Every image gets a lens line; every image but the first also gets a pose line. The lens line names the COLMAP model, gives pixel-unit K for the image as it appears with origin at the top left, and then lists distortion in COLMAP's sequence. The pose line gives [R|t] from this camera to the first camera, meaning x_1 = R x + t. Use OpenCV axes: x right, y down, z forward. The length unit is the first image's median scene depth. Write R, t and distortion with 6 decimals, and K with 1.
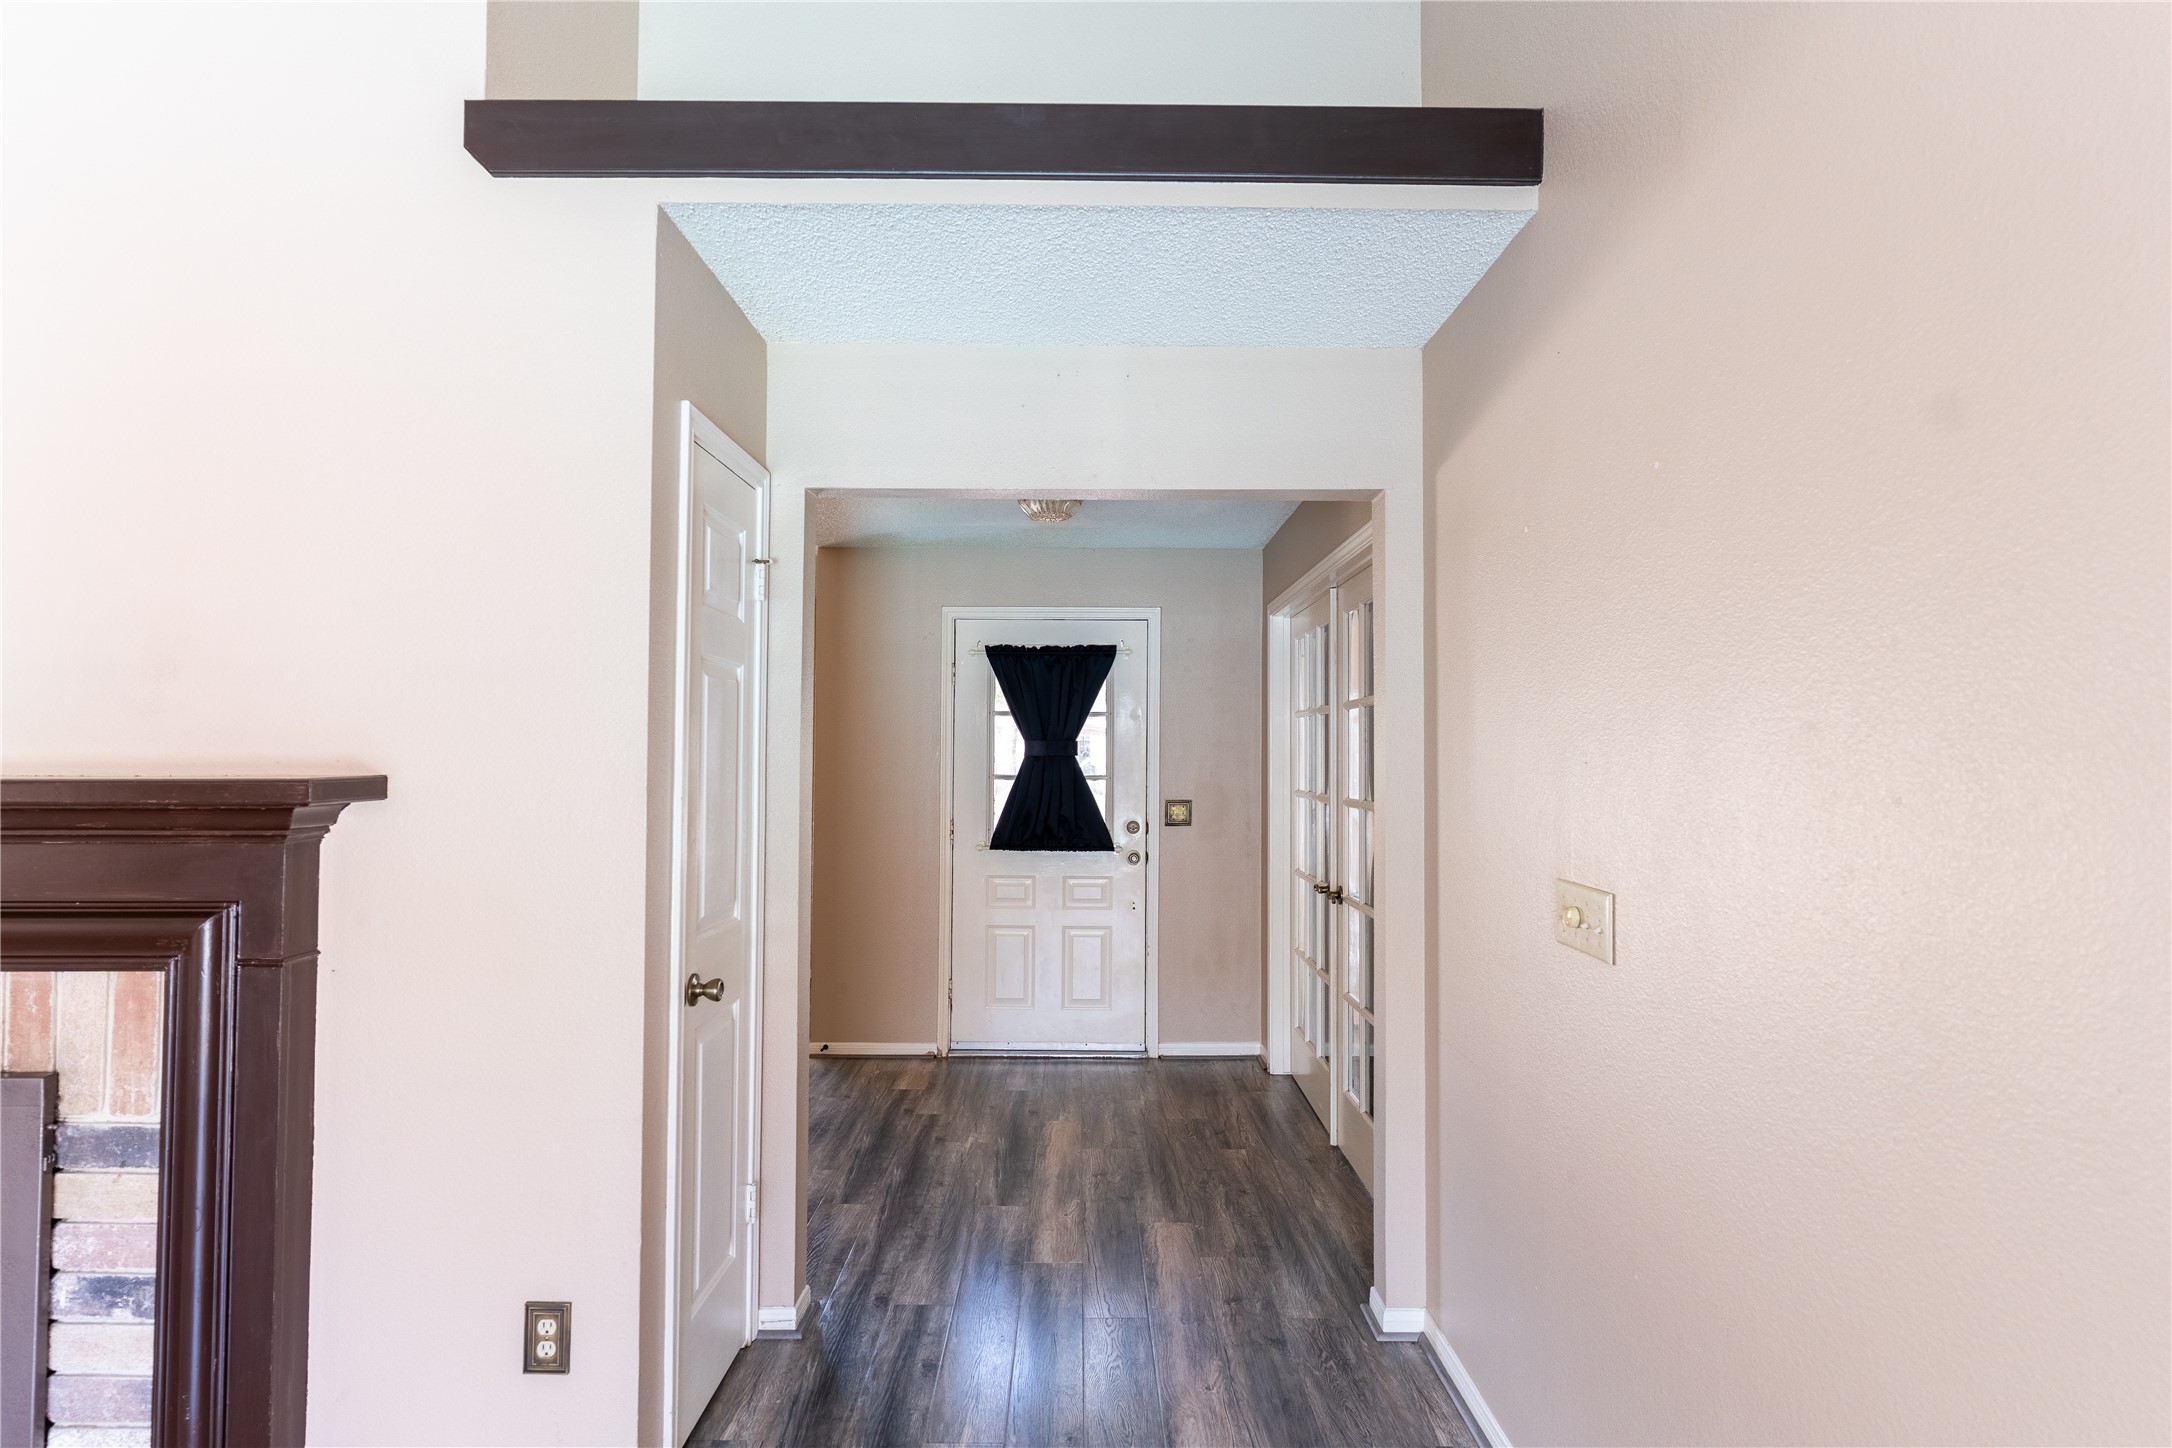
lens RADIAL K [[1122.2, 0, 1077.4], [0, 1122.2, 714.6], [0, 0, 1]] dist [0.023931, -0.001222]
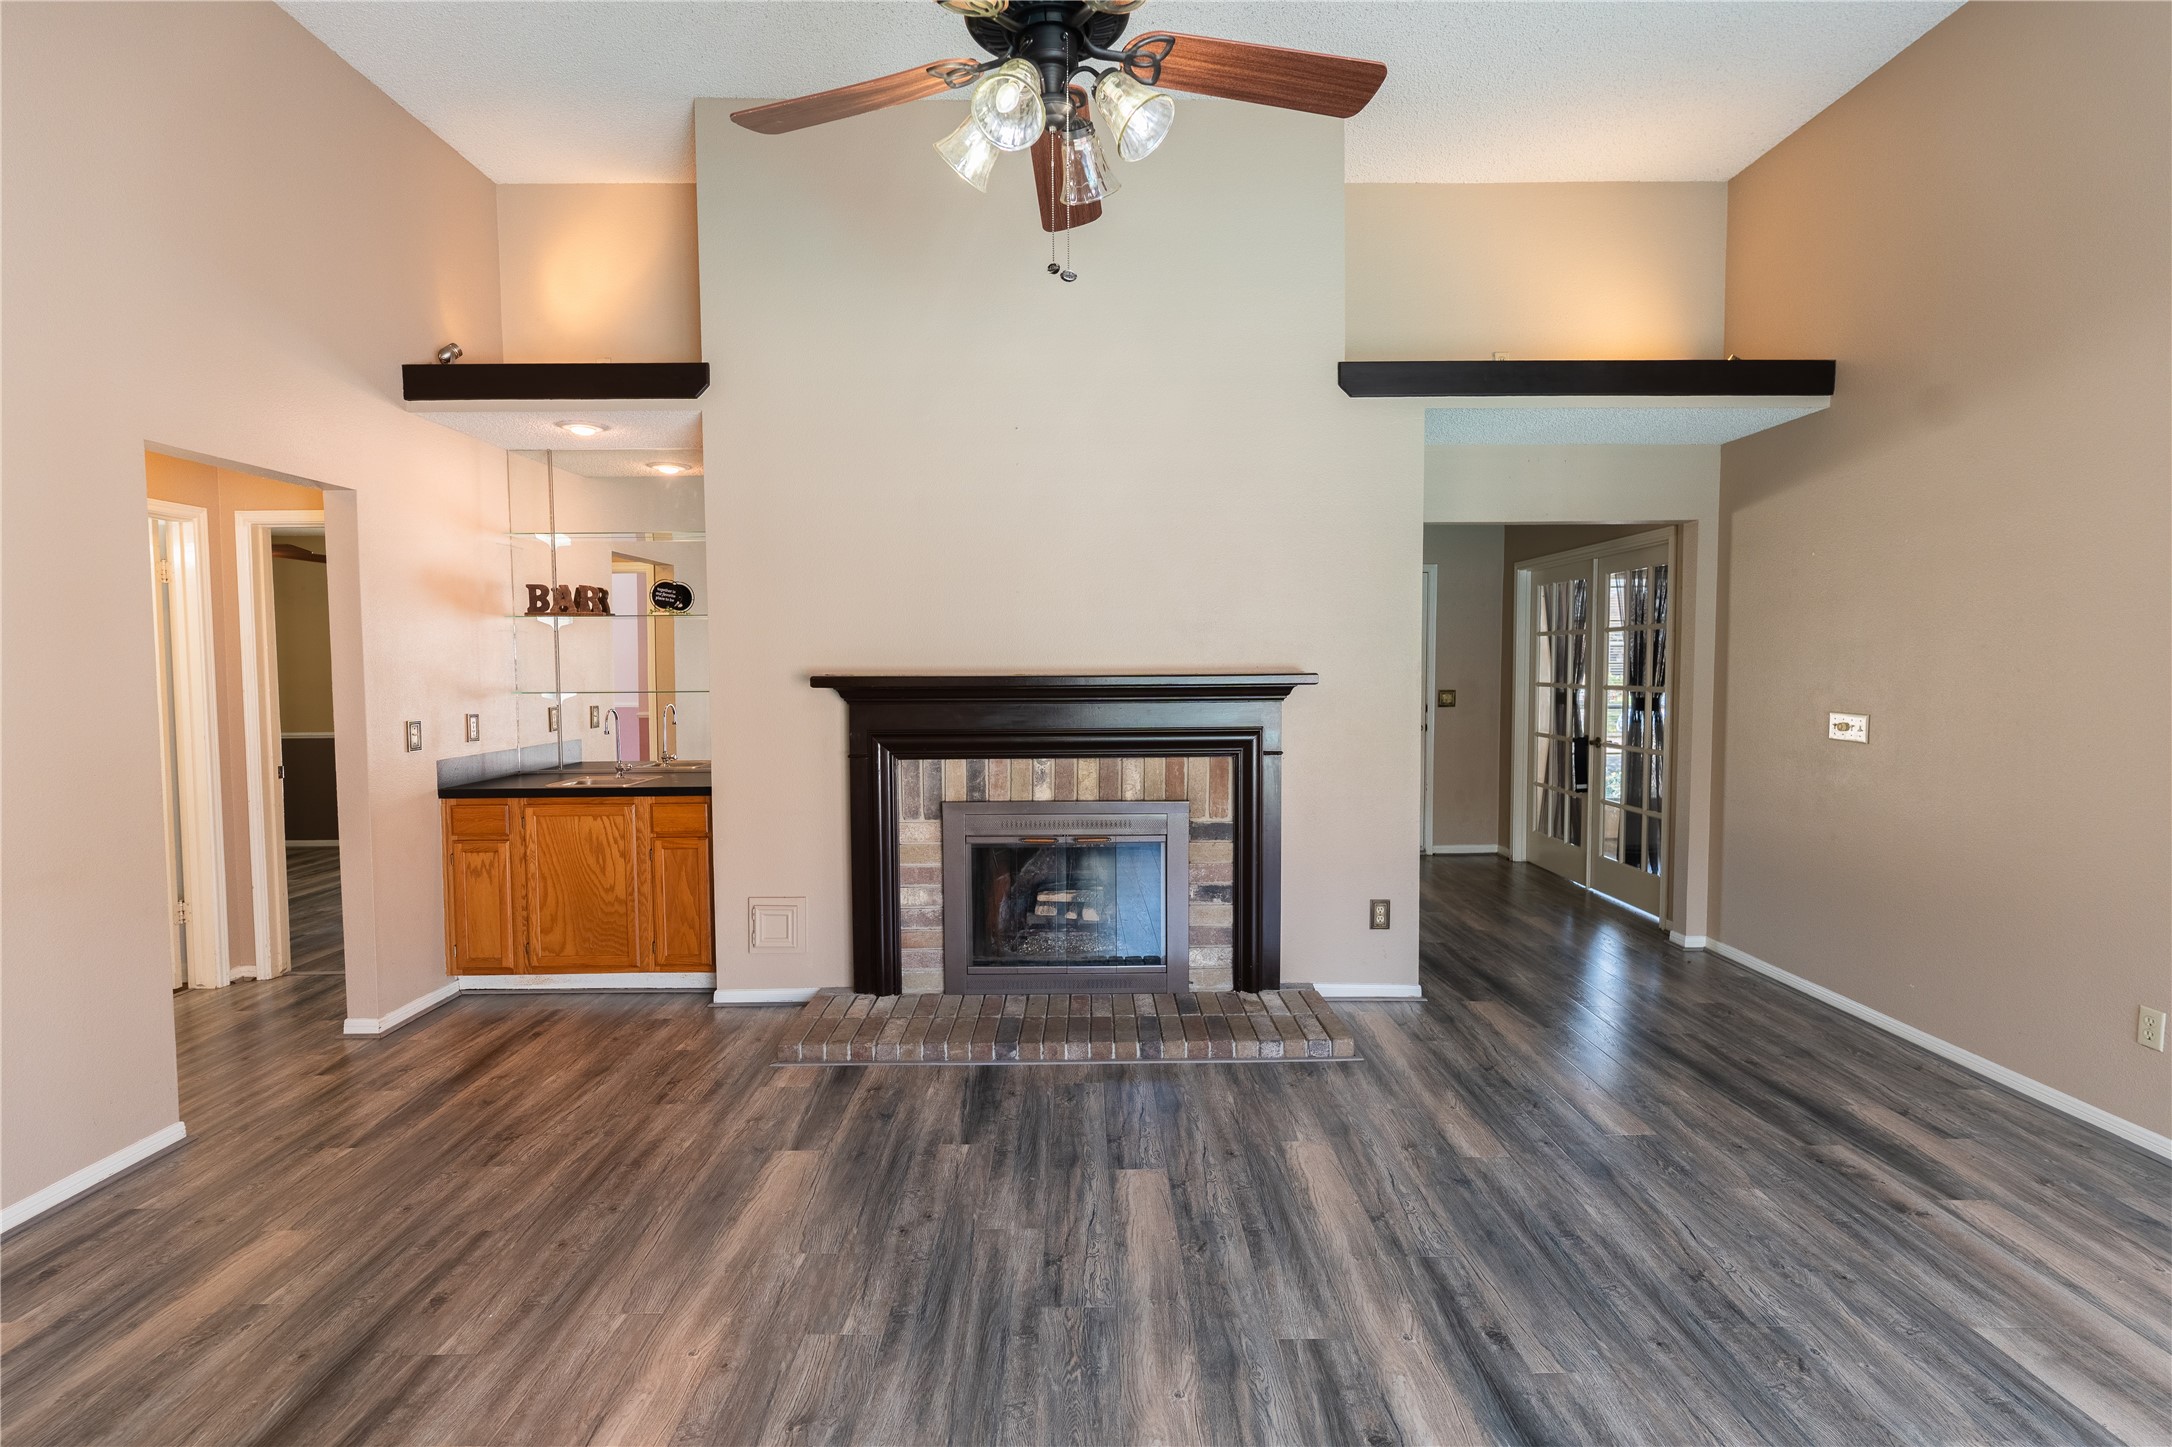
lens RADIAL K [[1044.4, 0, 1073.9], [0, 1044.4, 721.3], [0, 0, 1]] dist [-0.016989, 0.010989]
pose [[0.999904, -0.013594, -0.002603, -0.940583], [0.013776, 0.995650, 0.092150, -0.042690], [0.001339, -0.092177, 0.995742, -0.942891]]
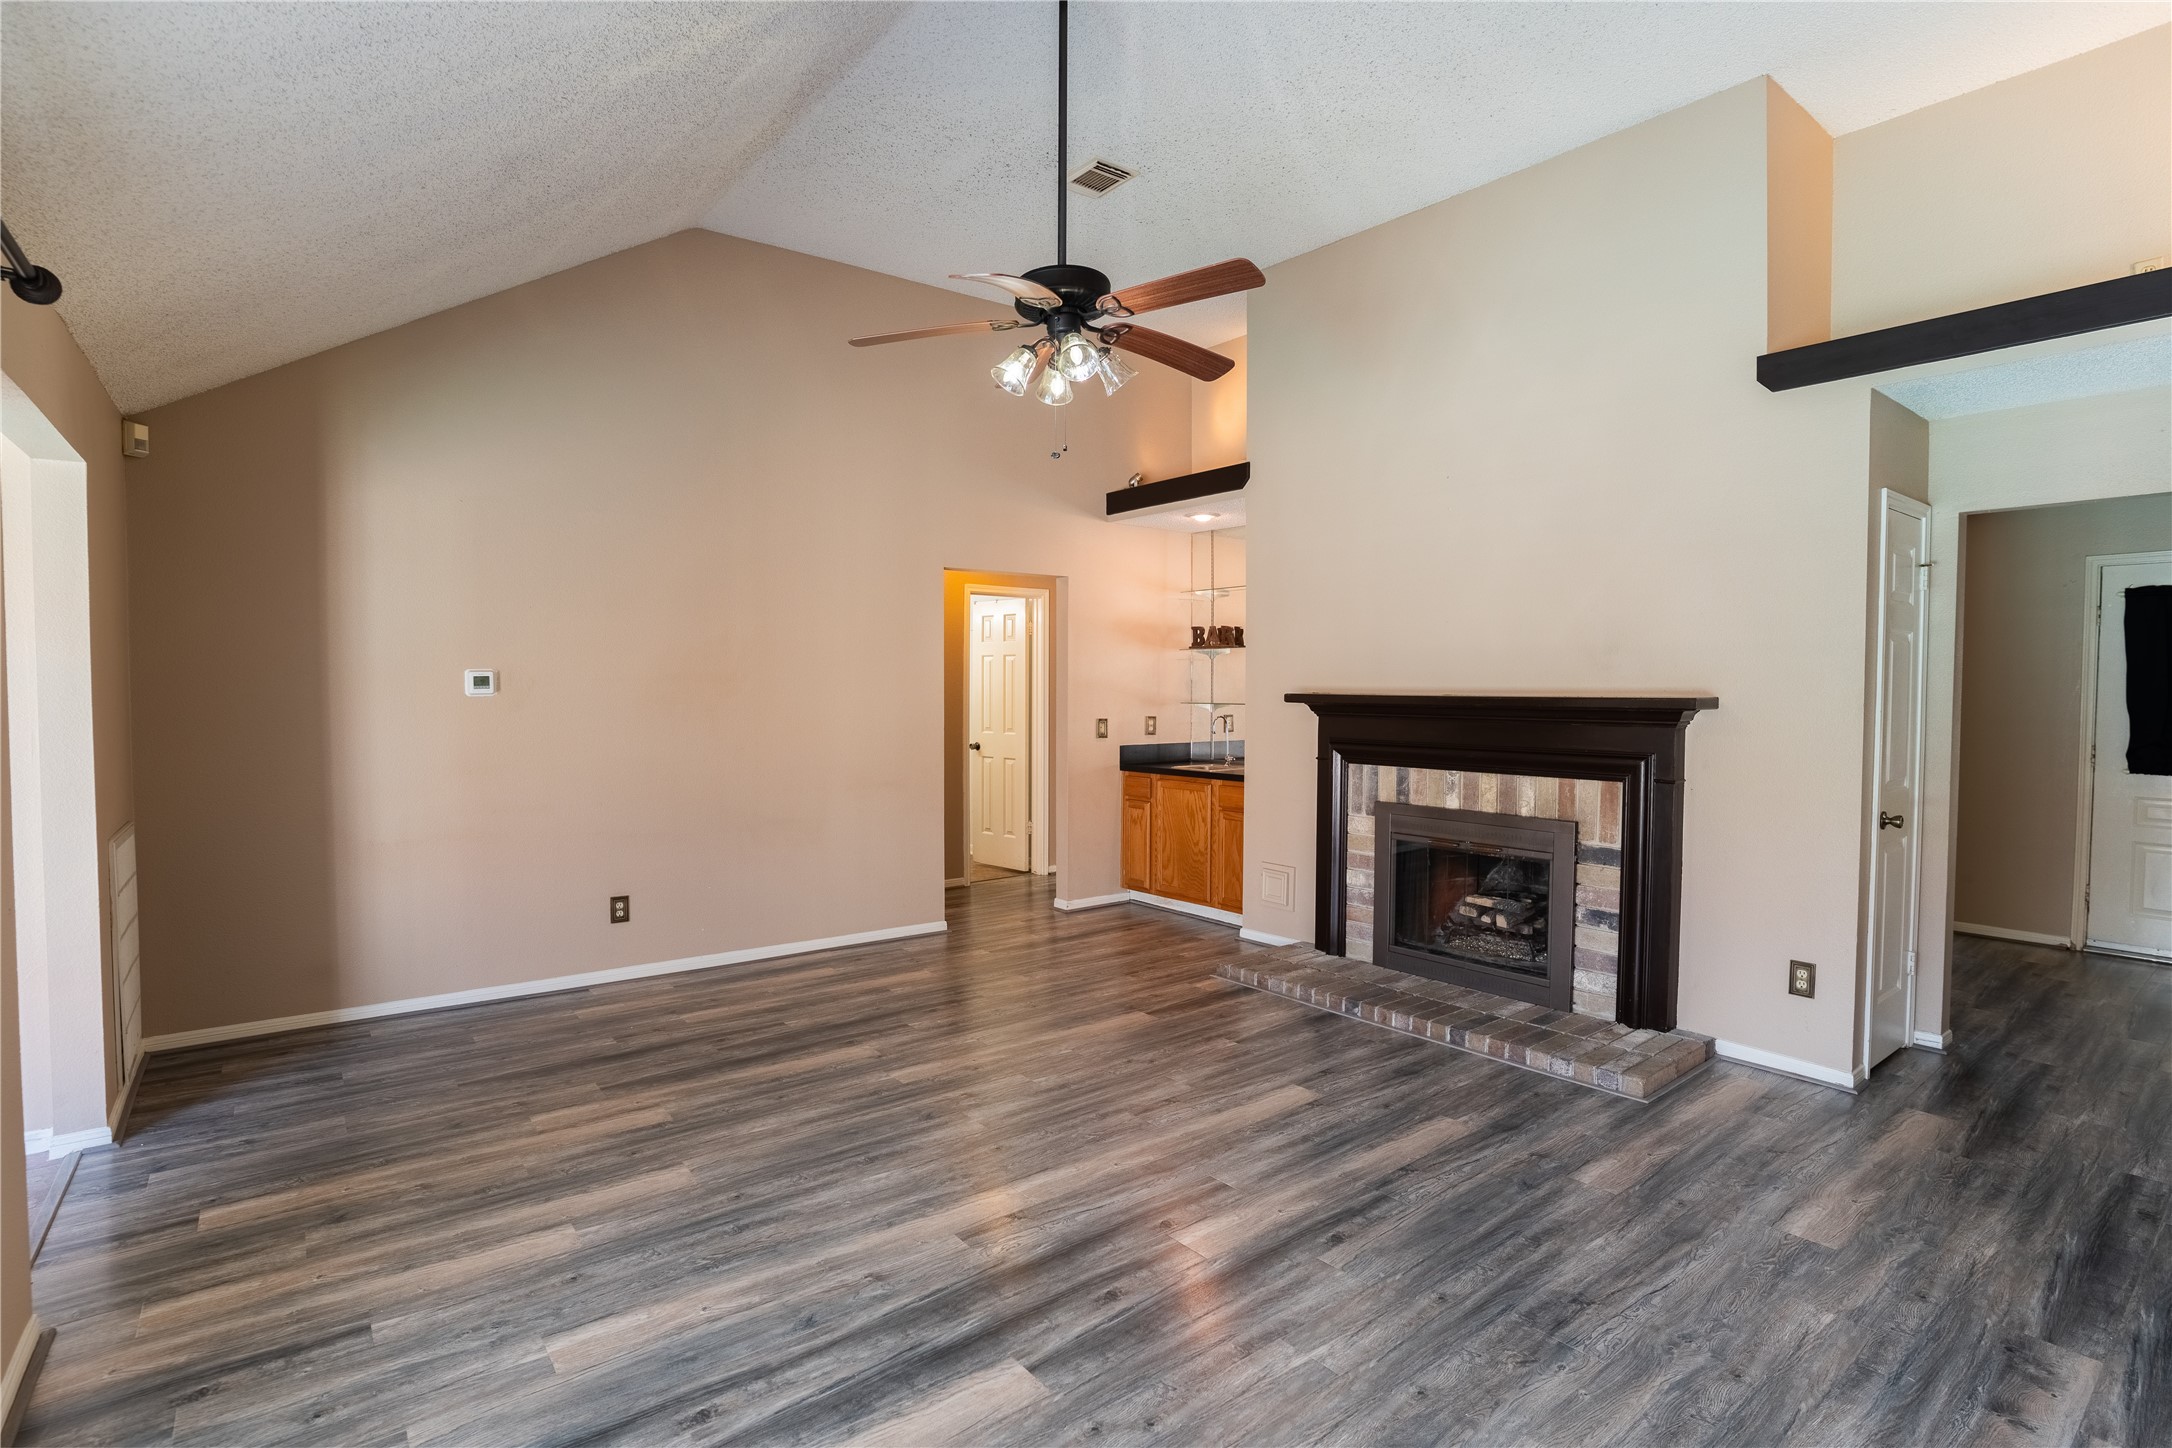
lens RADIAL K [[1044.4, 0, 1096.1], [0, 1044.4, 733.2], [0, 0, 1]] dist [-0.016989, 0.010989]
pose [[0.634196, 0.029695, -0.772602, 0.128934], [0.032483, 0.997357, 0.064997, -0.039797], [0.772490, -0.066318, 0.631555, -0.955435]]
